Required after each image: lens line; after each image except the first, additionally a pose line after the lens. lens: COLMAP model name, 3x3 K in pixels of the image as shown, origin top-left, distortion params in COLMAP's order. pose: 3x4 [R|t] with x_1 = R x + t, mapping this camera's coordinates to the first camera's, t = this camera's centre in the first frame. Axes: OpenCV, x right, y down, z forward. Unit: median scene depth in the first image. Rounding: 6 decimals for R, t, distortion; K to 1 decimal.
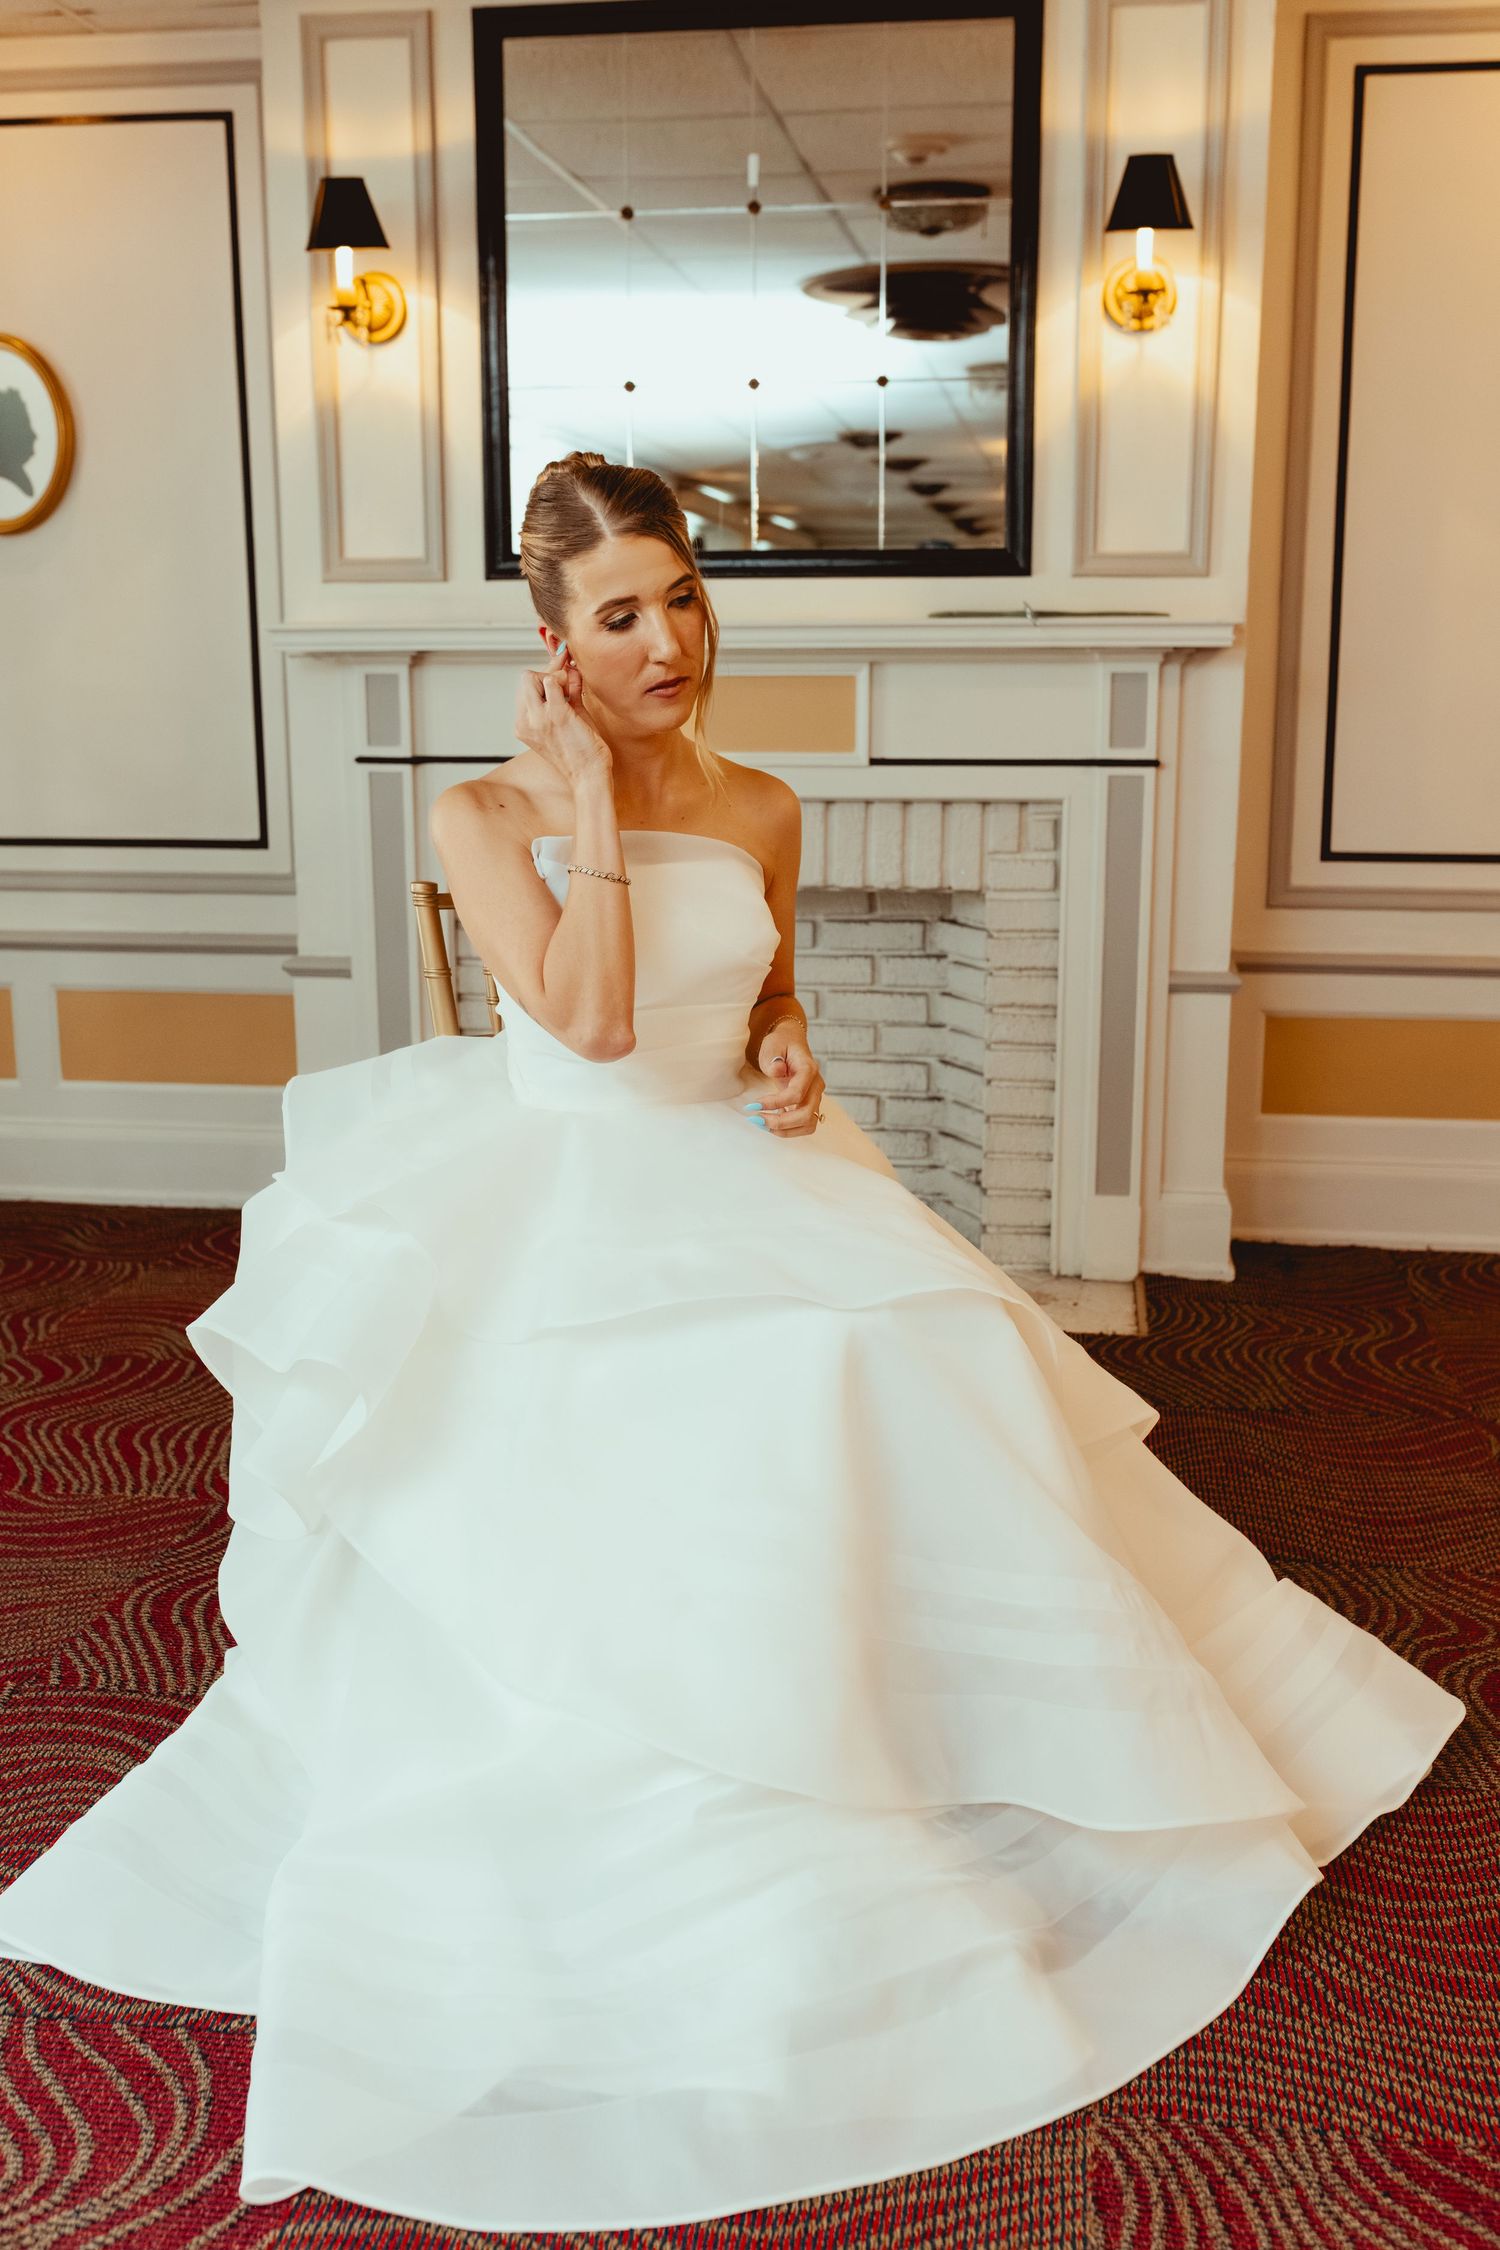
lens RADIAL K [[2253.3, 0, 750.0], [0, 2253.3, 1125.0], [0, 0, 1]] dist [0.009053, -0.014262]
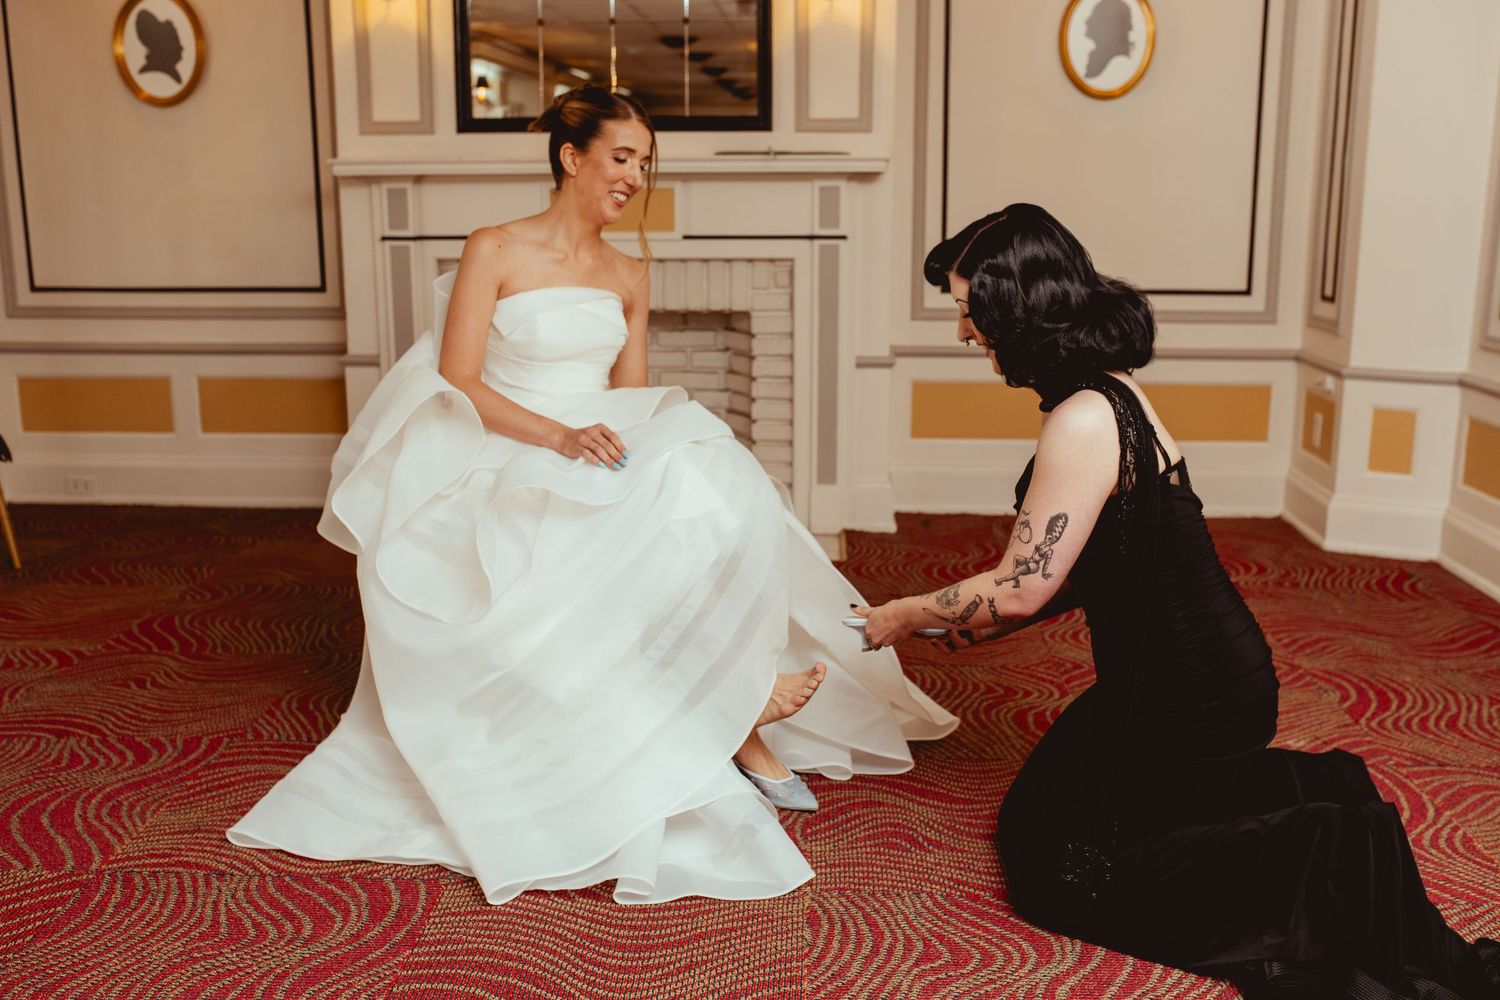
lens RADIAL K [[1498.5, 0, 750.0], [0, 1498.5, 500.0], [0, 0, 1]] dist [-0.067884, 0.050409]
pose [[0.995129, -0.019942, 0.096541, -0.013058], [0.019134, 0.999774, 0.009289, 0.039071], [-0.096704, -0.007396, 0.995286, -0.188356]]
